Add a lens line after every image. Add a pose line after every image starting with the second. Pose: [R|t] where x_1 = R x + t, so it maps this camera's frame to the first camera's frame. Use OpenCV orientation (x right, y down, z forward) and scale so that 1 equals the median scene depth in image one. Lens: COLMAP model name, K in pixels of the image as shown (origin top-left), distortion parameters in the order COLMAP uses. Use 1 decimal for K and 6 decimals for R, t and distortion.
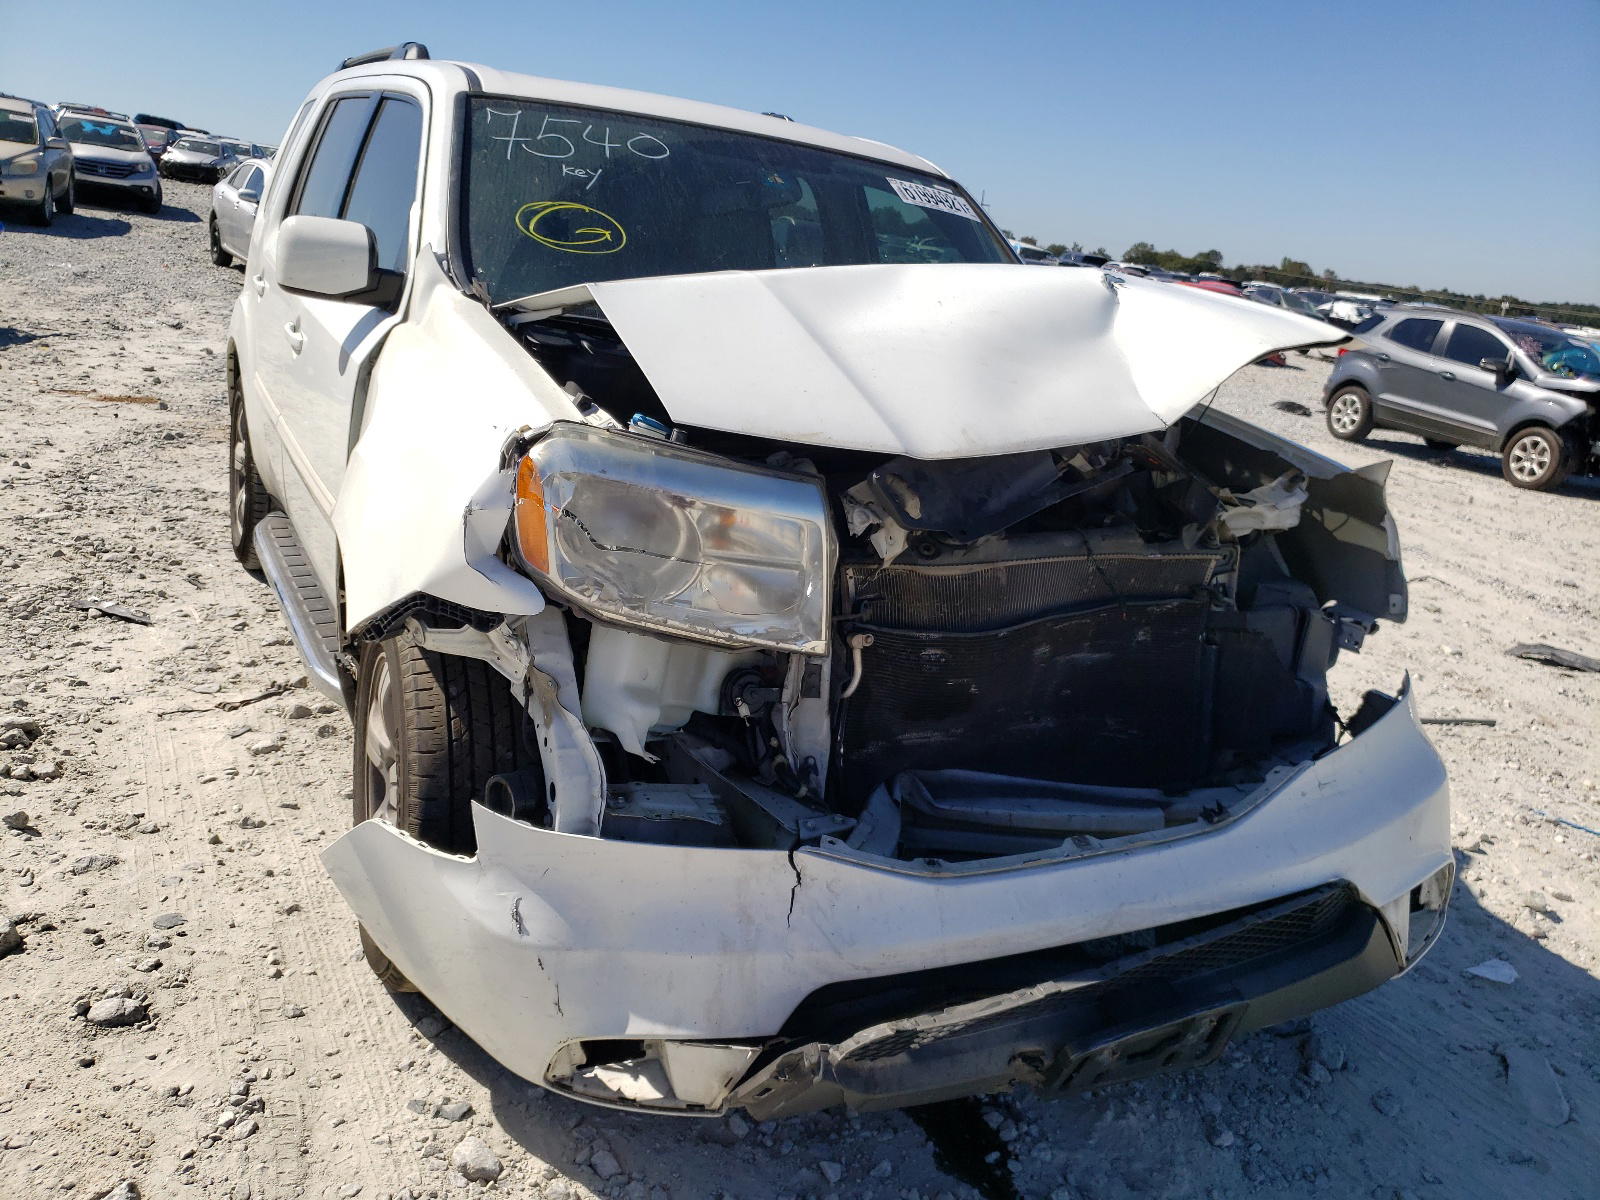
lens RADIAL K [[1191.0, 0, 769.9], [0, 1191.0, 598.1], [0, 0, 1]] dist [0.035993, -0.042216]
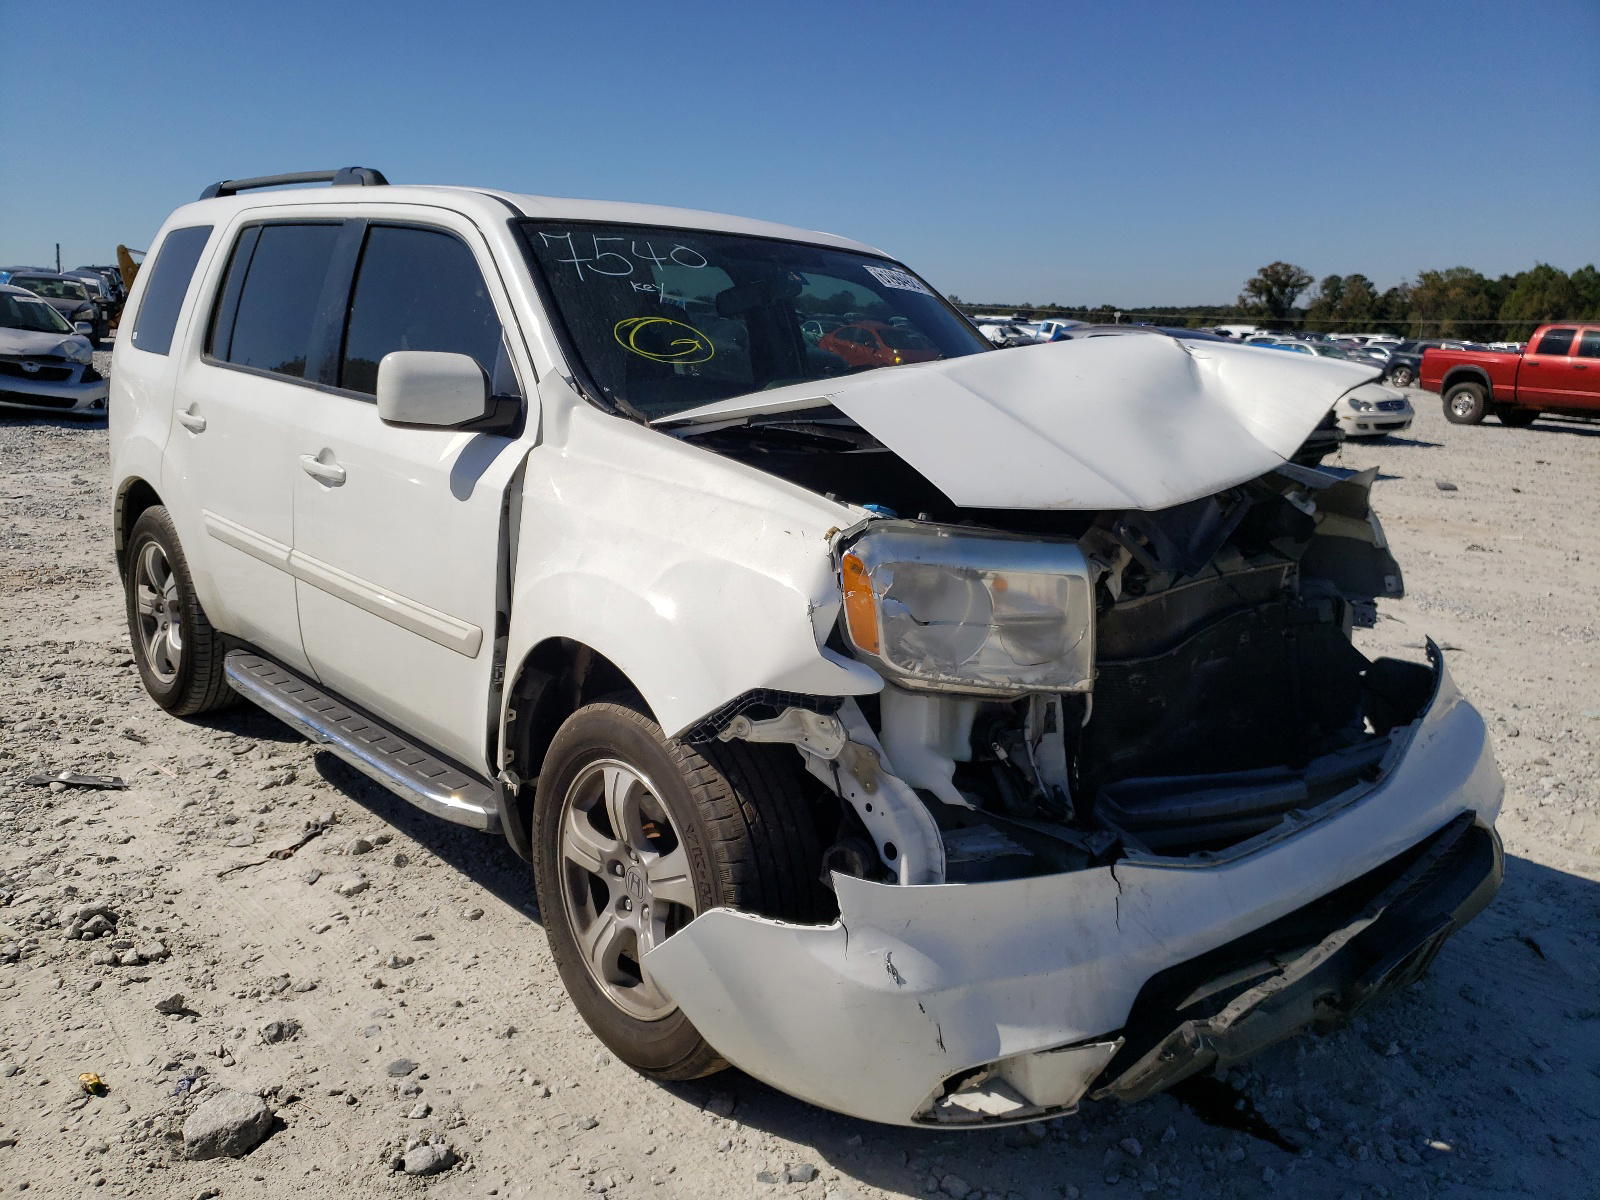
lens RADIAL K [[1191.0, 0, 769.9], [0, 1191.0, 598.1], [0, 0, 1]] dist [0.035993, -0.042216]
pose [[0.967921, -0.137202, 0.210488, -0.428615], [0.147137, 0.988592, -0.032210, -0.043156], [-0.203667, 0.062148, 0.977066, -0.059013]]
